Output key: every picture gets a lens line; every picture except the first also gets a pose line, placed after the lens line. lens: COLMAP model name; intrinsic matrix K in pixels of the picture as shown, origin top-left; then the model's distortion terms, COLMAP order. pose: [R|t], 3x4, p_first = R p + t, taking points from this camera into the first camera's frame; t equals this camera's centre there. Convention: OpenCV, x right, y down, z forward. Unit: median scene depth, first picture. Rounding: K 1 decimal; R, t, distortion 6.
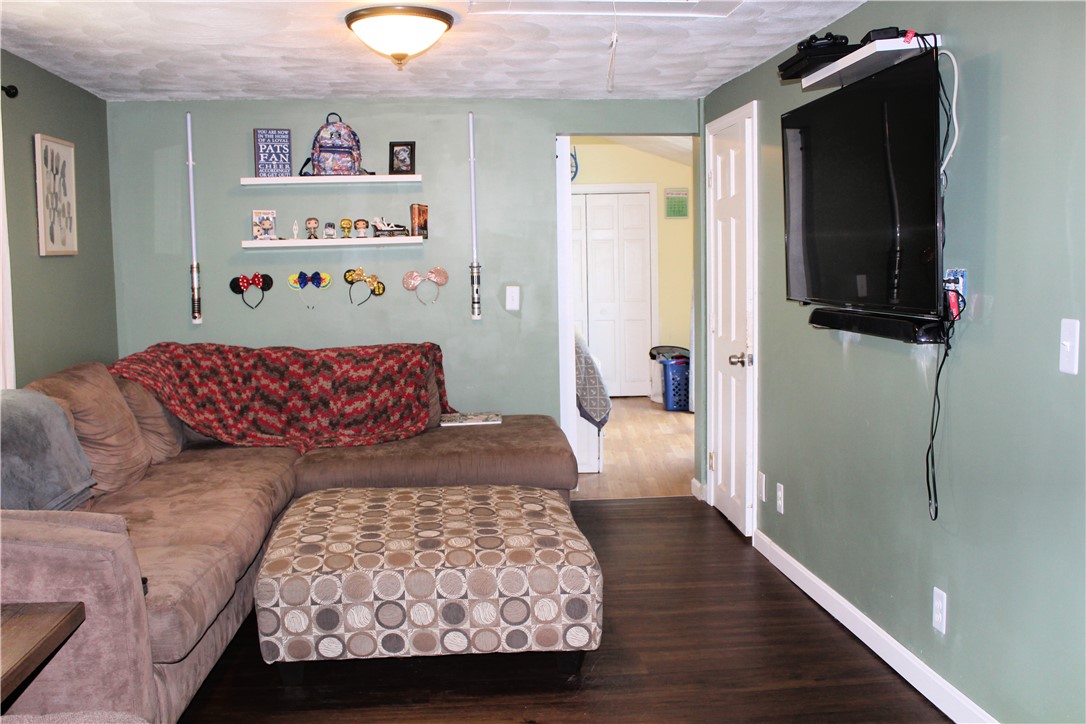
lens RADIAL K [[1019.0, 0, 540.0], [0, 1019.0, 360.1], [0, 0, 1]] dist [-0.048945, 0.000000]
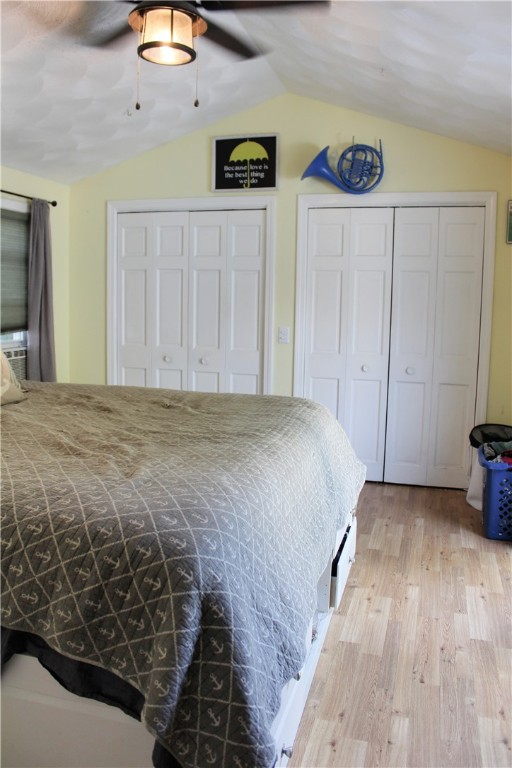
lens RADIAL K [[659.0, 0, 254.4], [0, 659.0, 380.7], [0, 0, 1]] dist [-0.100252, 0.068404]
pose [[0.969131, 0.066302, -0.237466, 0.136522], [-0.058554, 0.997501, 0.039542, -0.104821], [0.239494, -0.024417, 0.970591, 1.073671]]
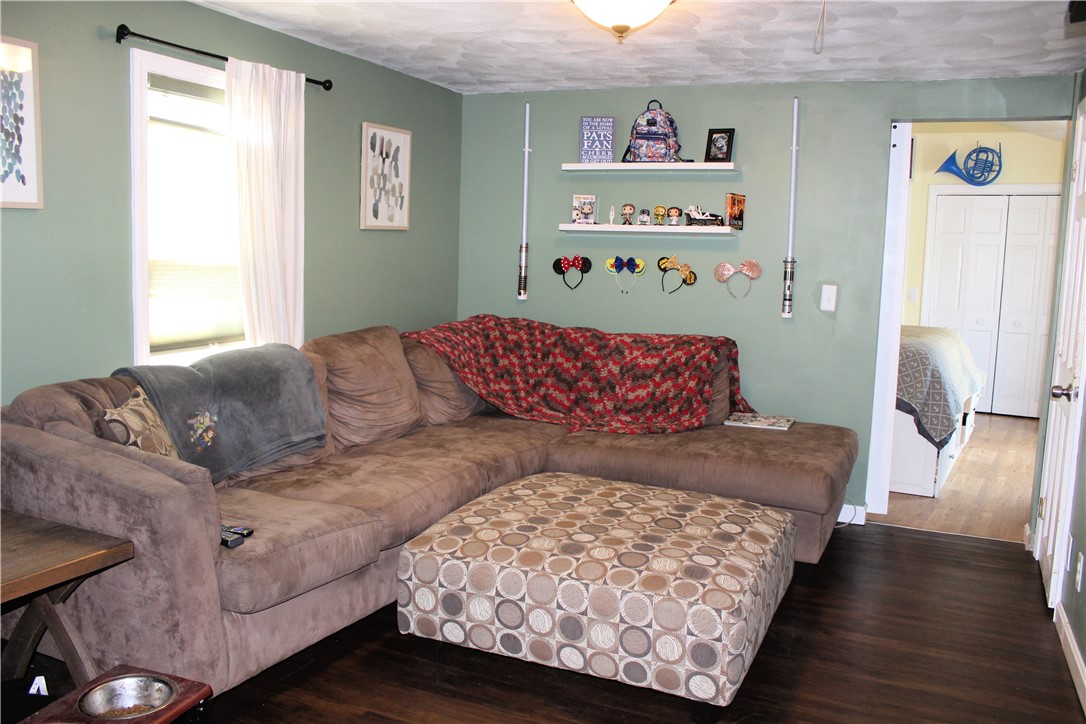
lens RADIAL K [[931.9, 0, 541.0], [0, 931.9, 361.6], [0, 0, 1]] dist [-0.100252, 0.068404]
pose [[0.872561, 0.103226, -0.477474, 0.171355], [-0.093849, 0.994634, 0.043528, -0.016971], [0.479406, 0.006829, 0.877567, 0.156195]]
